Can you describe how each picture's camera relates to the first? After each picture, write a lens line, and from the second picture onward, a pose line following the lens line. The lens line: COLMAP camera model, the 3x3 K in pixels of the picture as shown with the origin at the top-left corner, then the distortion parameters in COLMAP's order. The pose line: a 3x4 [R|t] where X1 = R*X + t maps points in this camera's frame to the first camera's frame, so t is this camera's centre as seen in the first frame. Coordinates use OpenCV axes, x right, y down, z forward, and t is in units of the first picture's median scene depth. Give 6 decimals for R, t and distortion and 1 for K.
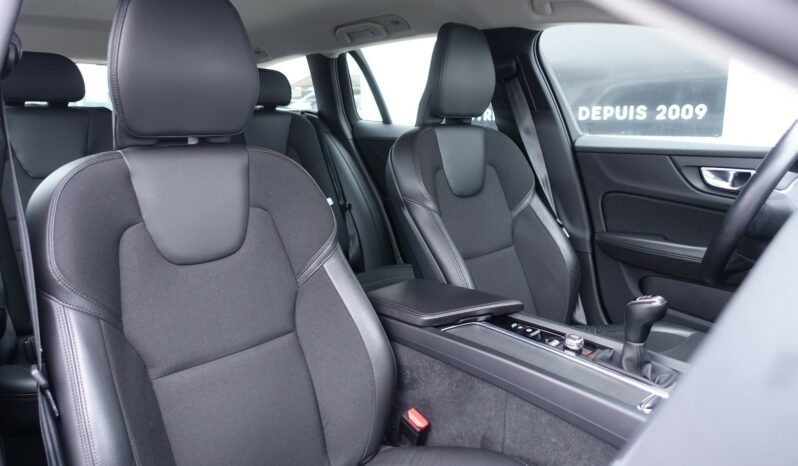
lens RADIAL K [[544.5, 0, 399.0], [0, 544.5, 233.0], [0, 0, 1]] dist [-0.006687, -0.000765]
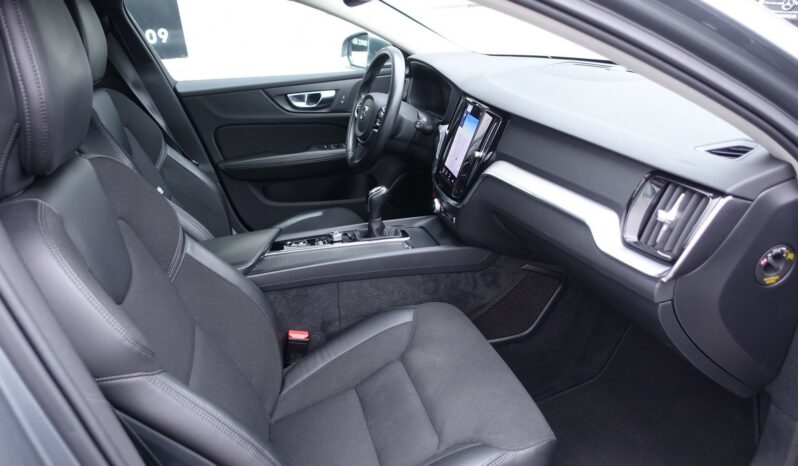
lens RADIAL K [[544.5, 0, 399.0], [0, 544.5, 233.0], [0, 0, 1]] dist [-0.006687, -0.000765]
pose [[0.487722, -0.366729, 0.792236, -0.485312], [0.232697, 0.929267, 0.286906, -0.120212], [-0.841415, 0.044420, 0.538561, 0.054003]]
